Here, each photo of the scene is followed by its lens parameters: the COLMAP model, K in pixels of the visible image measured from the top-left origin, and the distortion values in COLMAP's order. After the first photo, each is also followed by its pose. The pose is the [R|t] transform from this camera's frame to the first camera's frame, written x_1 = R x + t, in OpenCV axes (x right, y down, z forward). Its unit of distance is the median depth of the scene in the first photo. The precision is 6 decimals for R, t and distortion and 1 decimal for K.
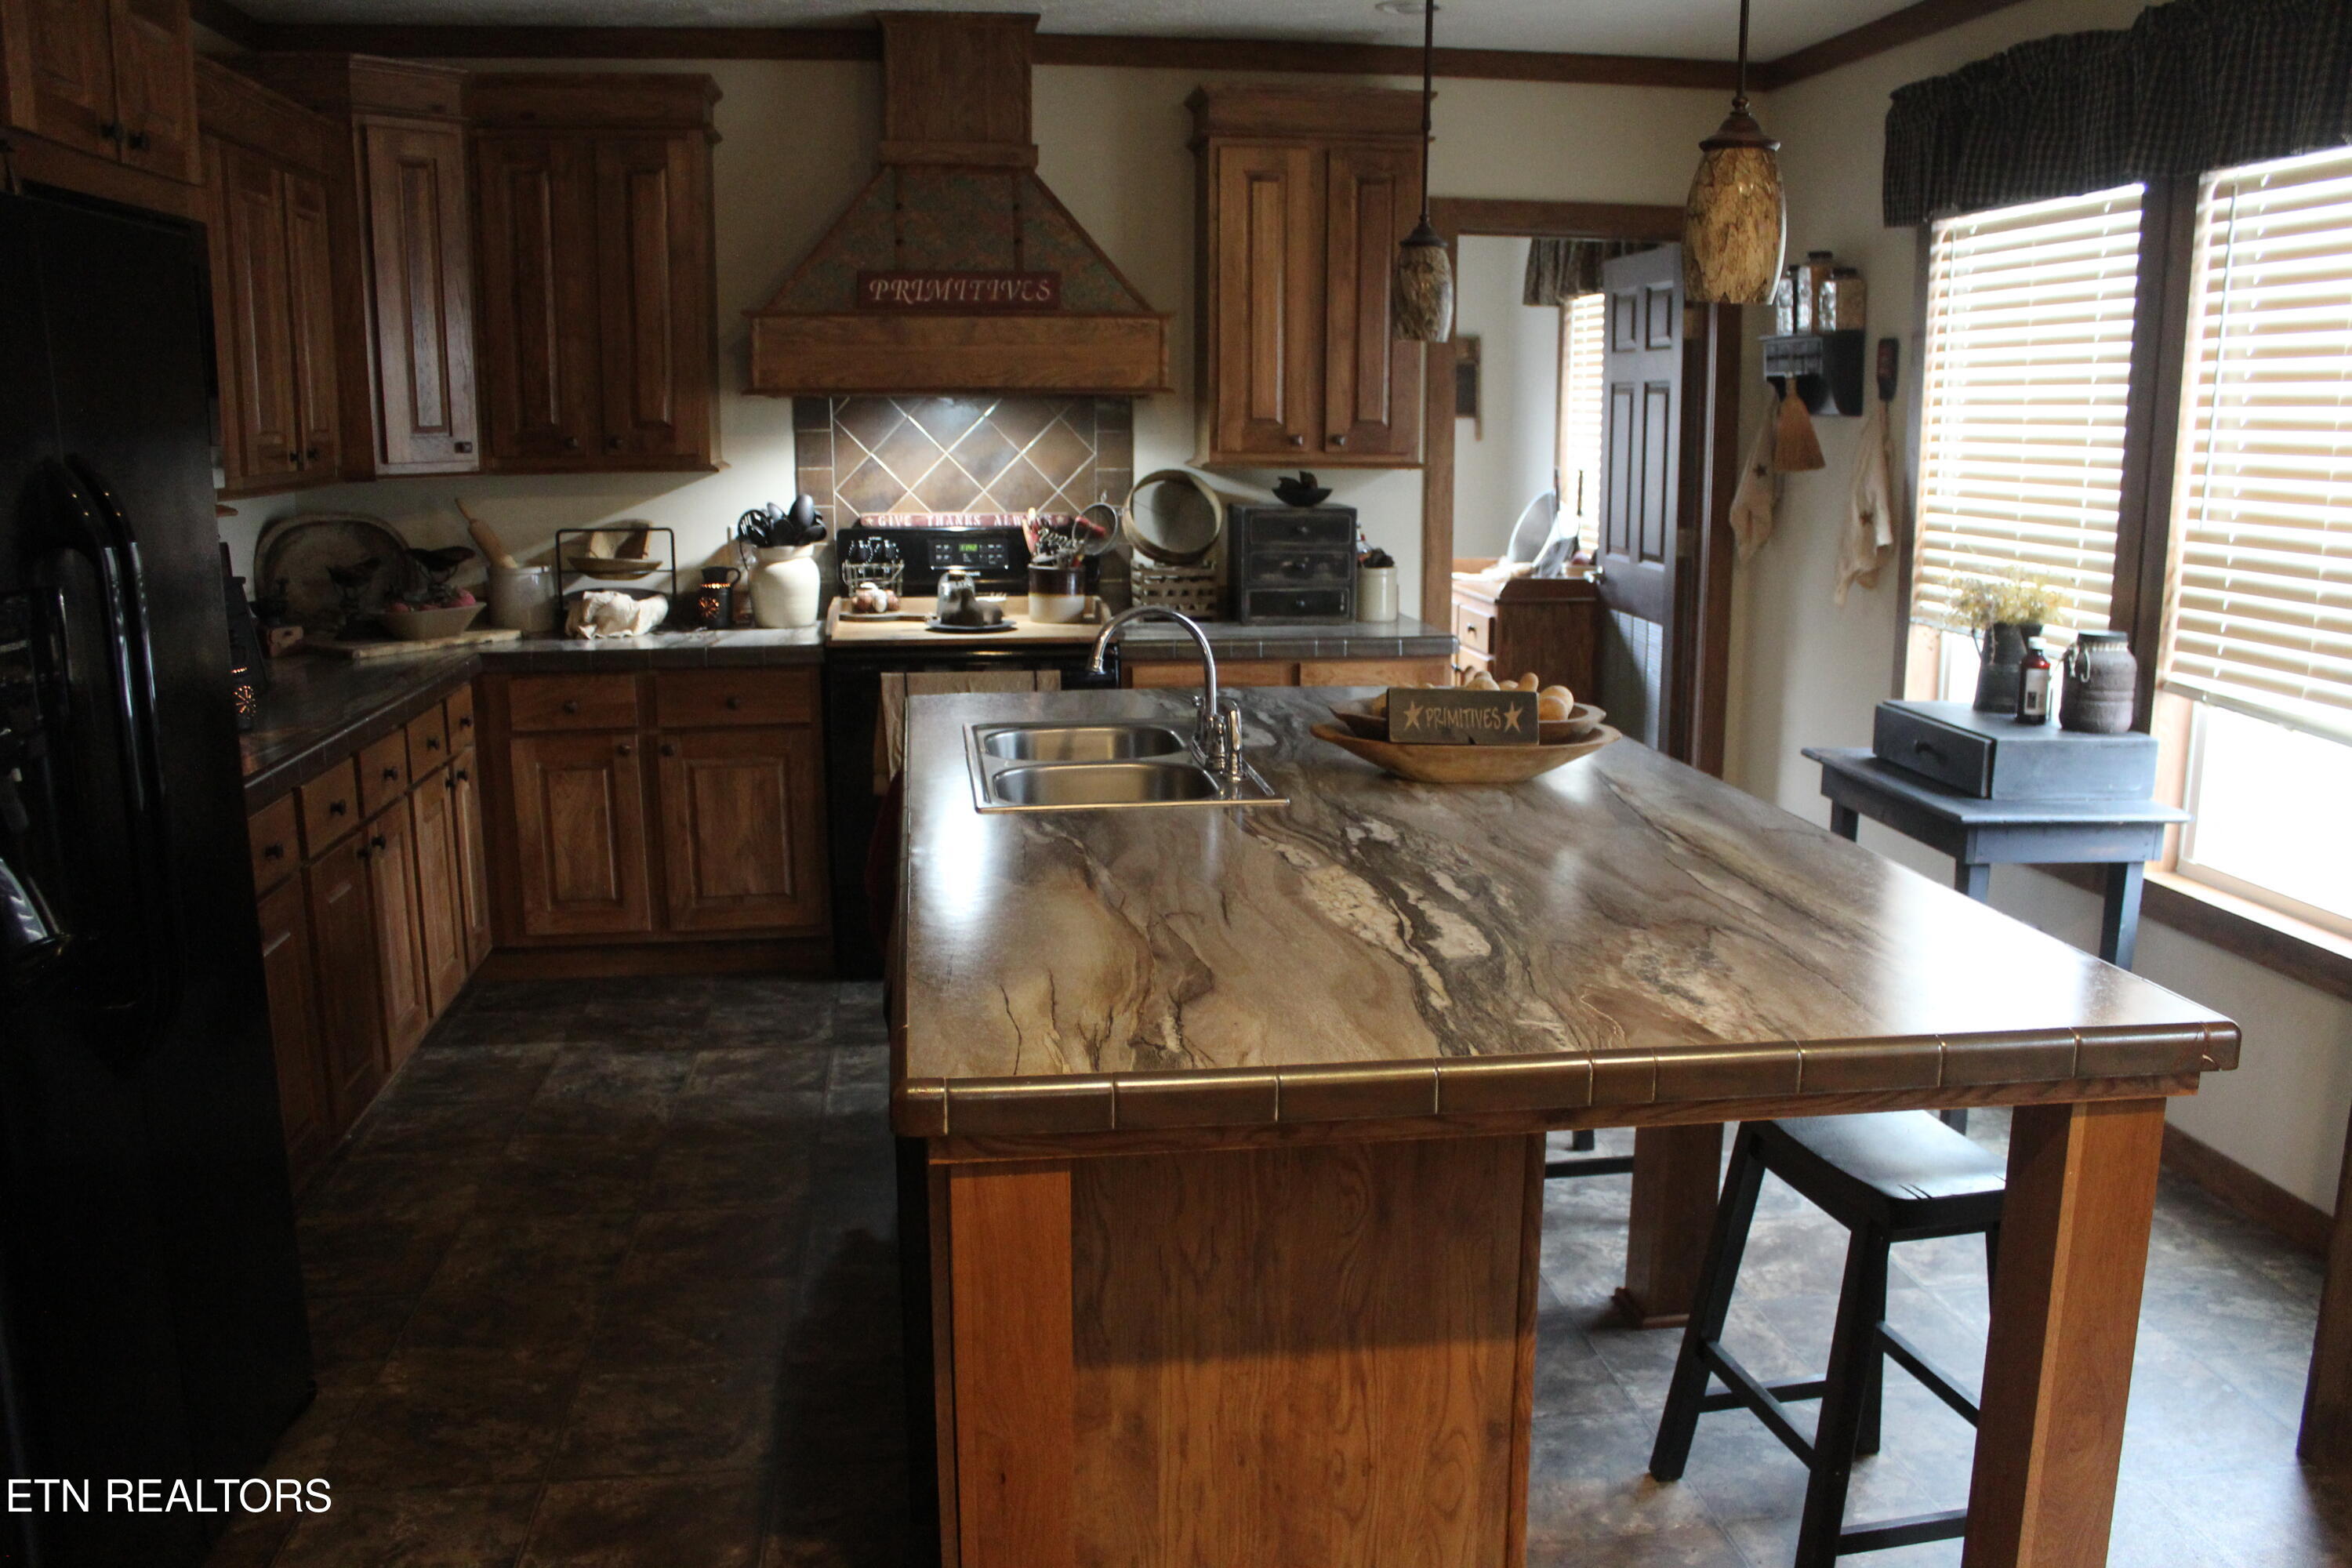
lens RADIAL K [[1956.8, 0, 1225.6], [0, 1956.8, 824.7], [0, 0, 1]] dist [-0.172155, 0.146007]
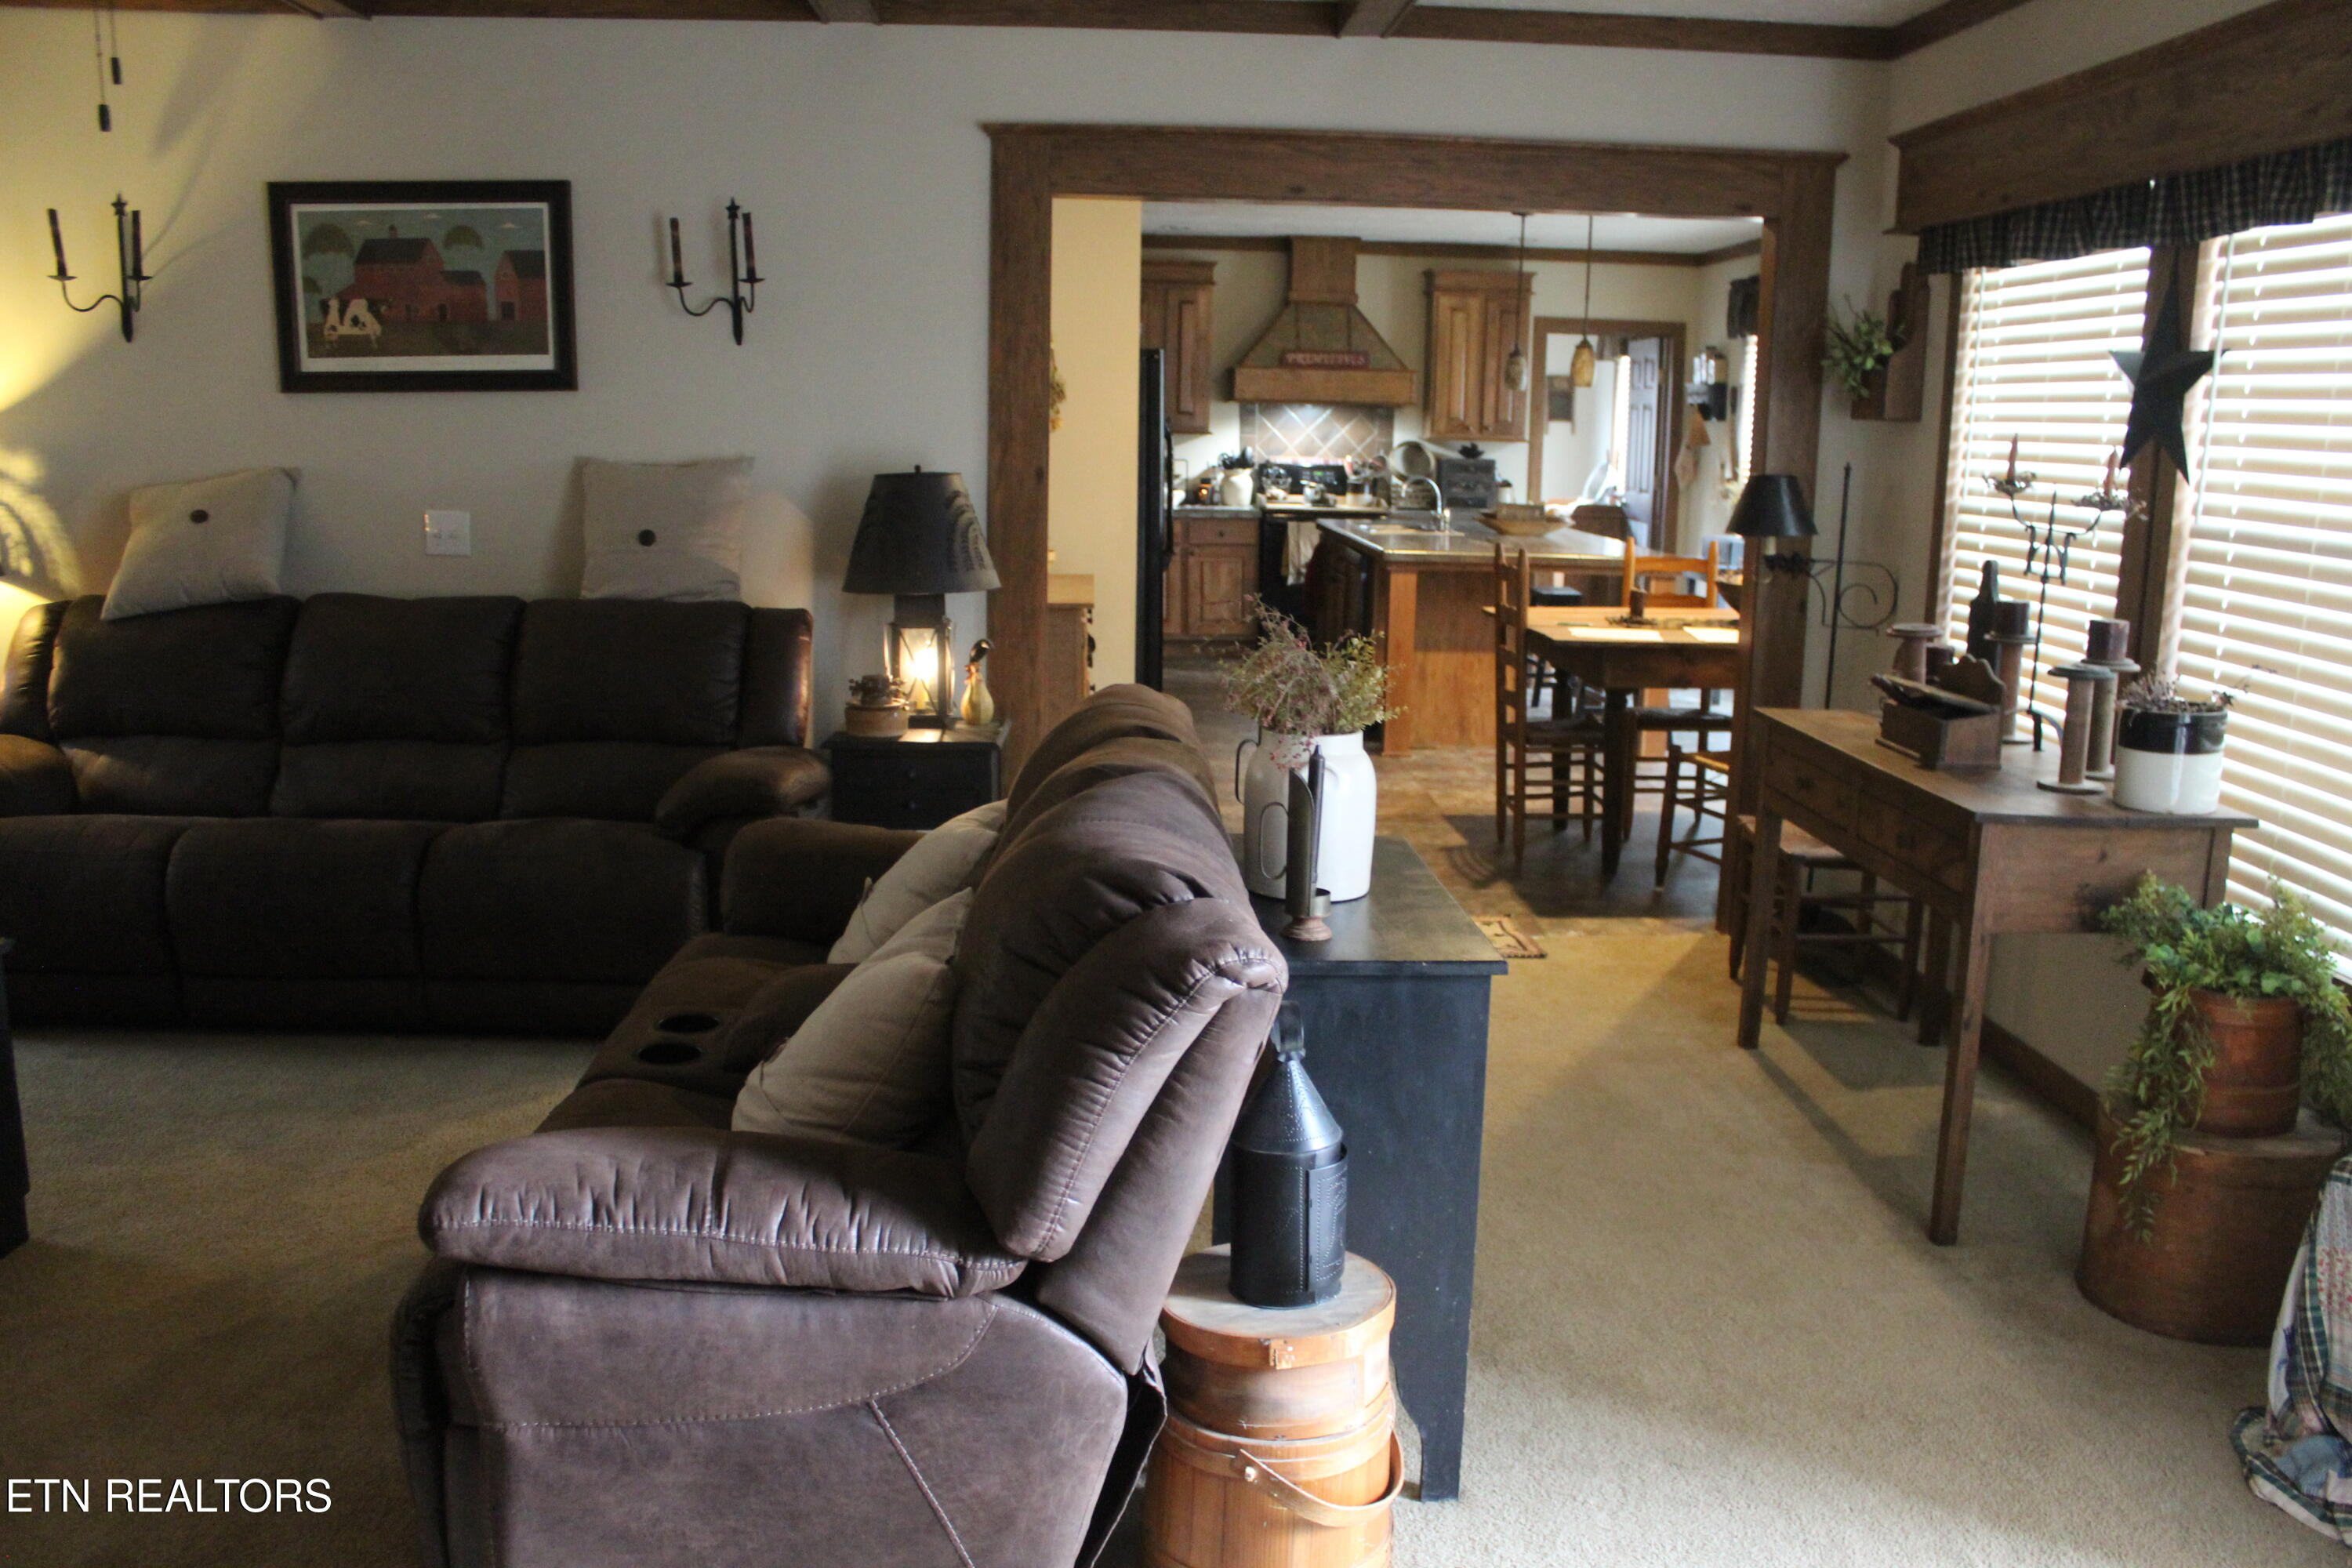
lens RADIAL K [[1956.8, 0, 1225.6], [0, 1956.8, 824.7], [0, 0, 1]] dist [-0.172155, 0.146007]
pose [[0.996220, 0.032332, -0.080630, -0.048682], [-0.032522, 0.999470, -0.001044, 0.271523], [0.080554, 0.003663, 0.996744, -1.250445]]
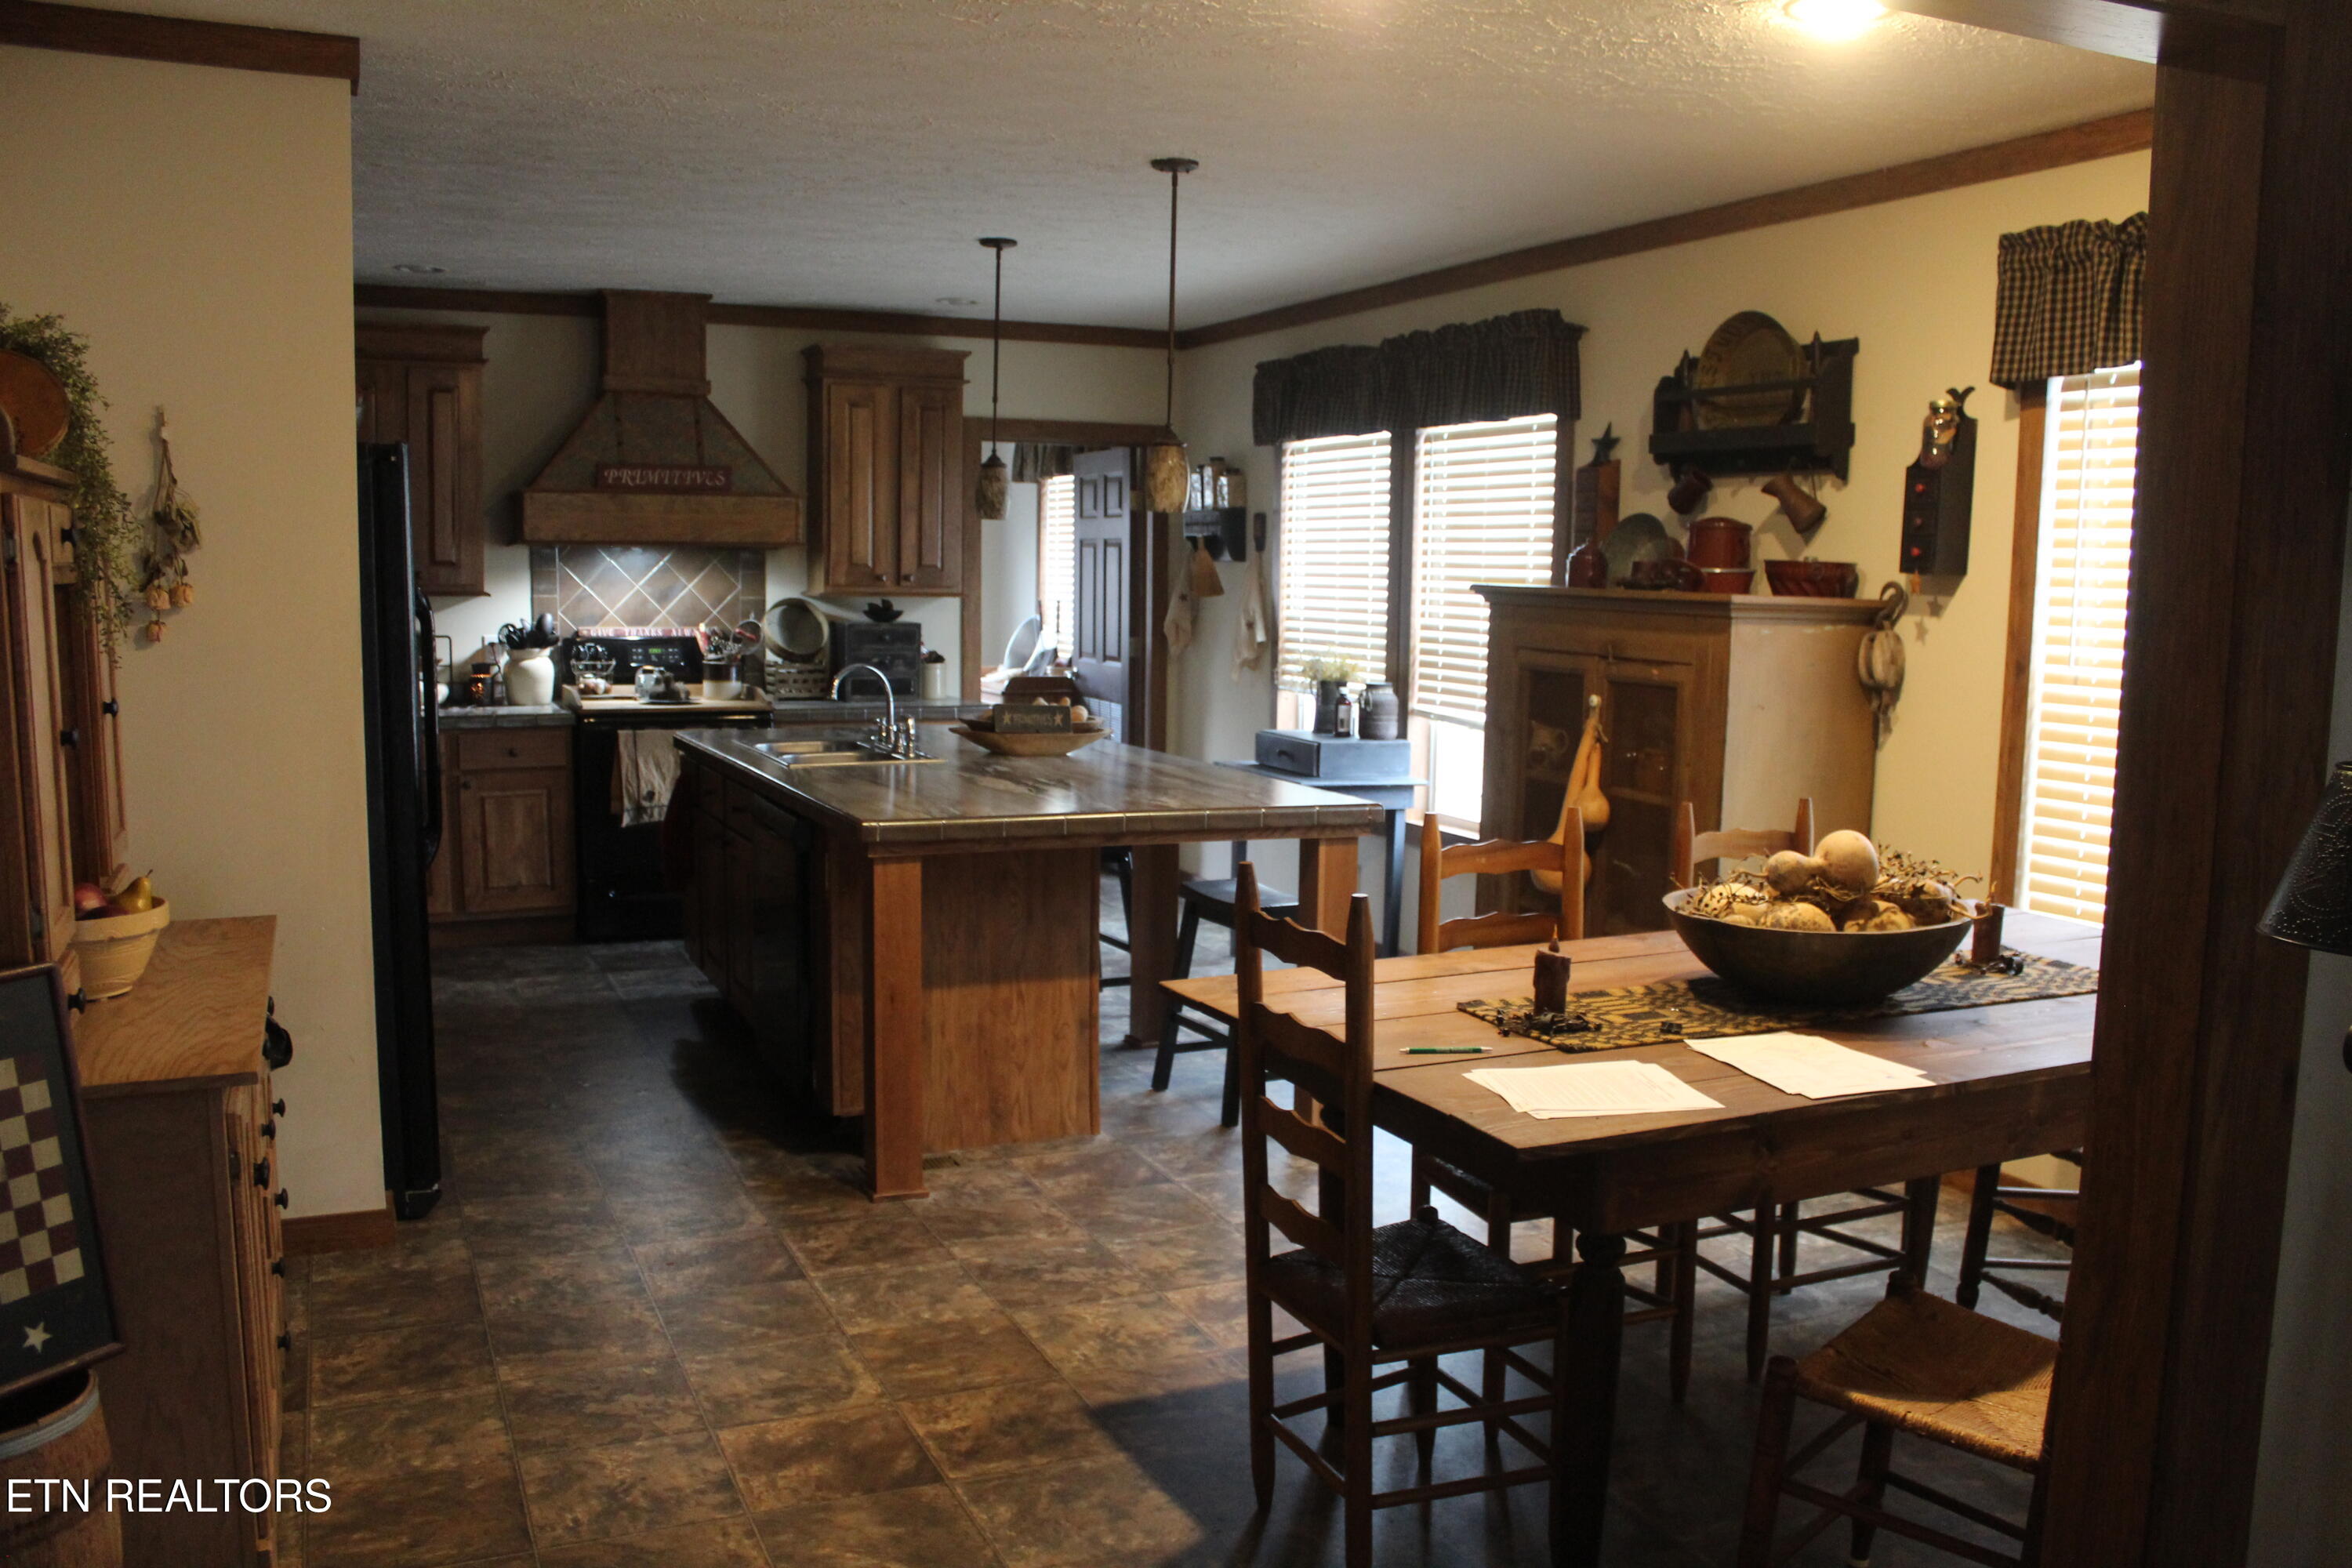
lens RADIAL K [[1956.8, 0, 1225.6], [0, 1956.8, 824.7], [0, 0, 1]] dist [-0.172155, 0.146007]
pose [[0.959114, -0.024811, 0.281932, -0.139405], [0.045567, 0.996691, -0.067303, 0.108122], [-0.279329, 0.077398, 0.957071, -0.508882]]
